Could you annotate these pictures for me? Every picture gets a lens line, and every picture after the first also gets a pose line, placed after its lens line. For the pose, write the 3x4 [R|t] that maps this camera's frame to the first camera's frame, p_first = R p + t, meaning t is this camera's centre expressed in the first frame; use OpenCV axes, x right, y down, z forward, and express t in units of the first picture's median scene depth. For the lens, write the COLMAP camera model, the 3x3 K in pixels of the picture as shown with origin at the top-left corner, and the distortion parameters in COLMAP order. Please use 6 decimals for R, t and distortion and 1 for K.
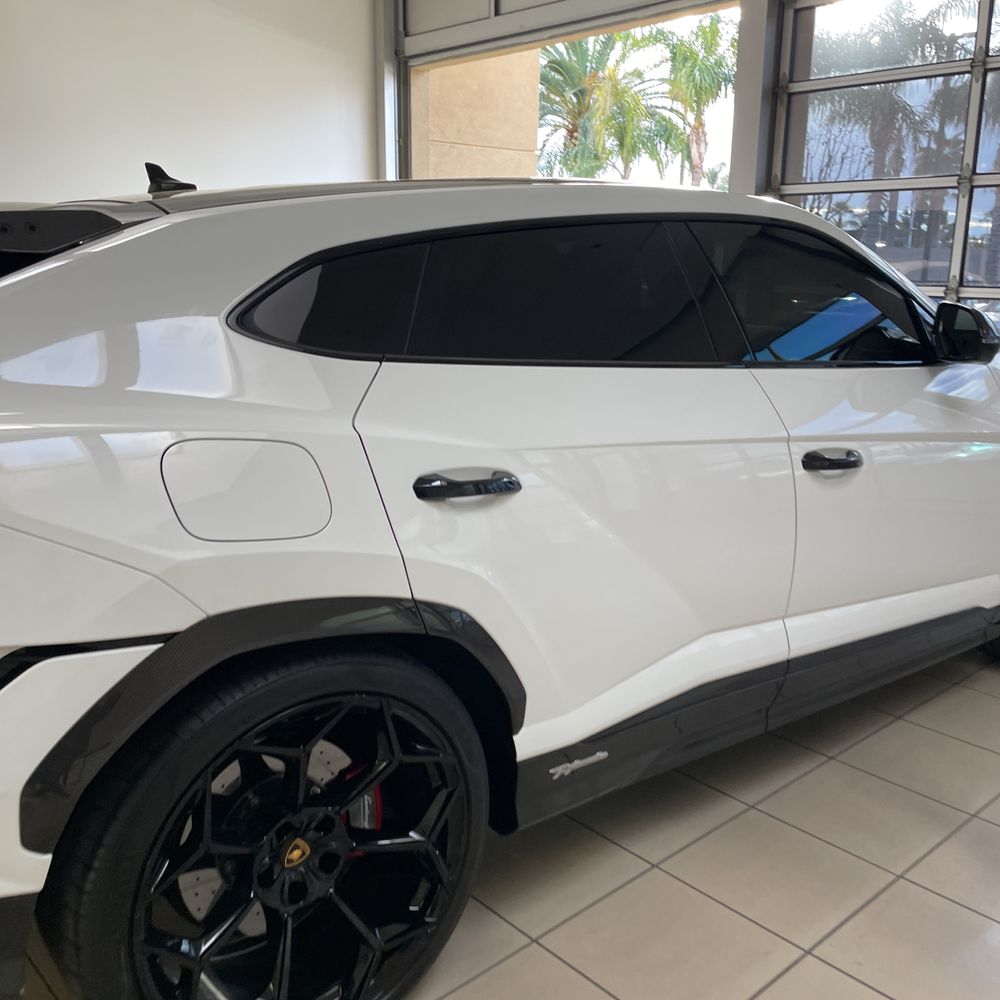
lens RADIAL K [[999.1, 0, 500.0], [0, 999.1, 500.0], [0, 0, 1]] dist [0.073017, -0.096281]
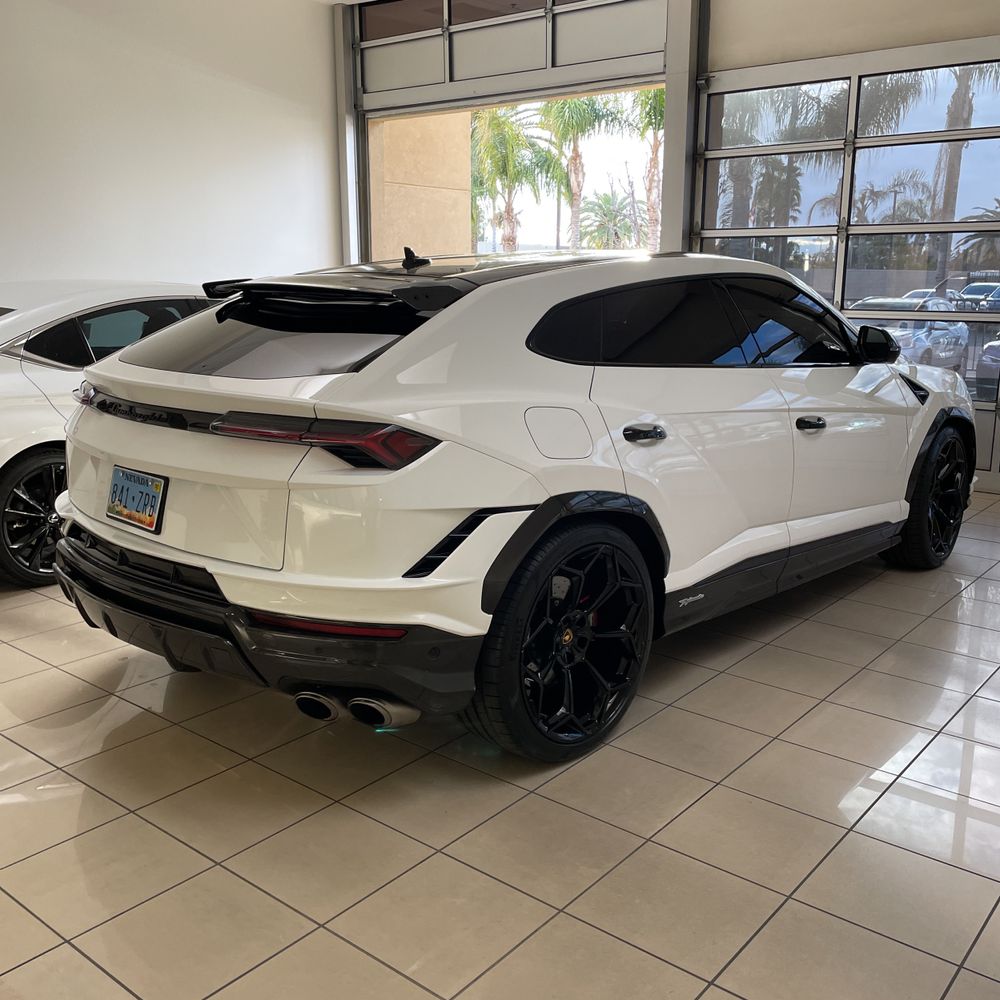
lens RADIAL K [[1020.7, 0, 500.0], [0, 1020.7, 500.0], [0, 0, 1]] dist [0.079405, -0.096879]
pose [[0.988792, -0.035324, 0.145057, -0.351400], [0.037823, 0.999179, -0.014510, 0.076226], [-0.144426, 0.019834, 0.989317, -0.488231]]
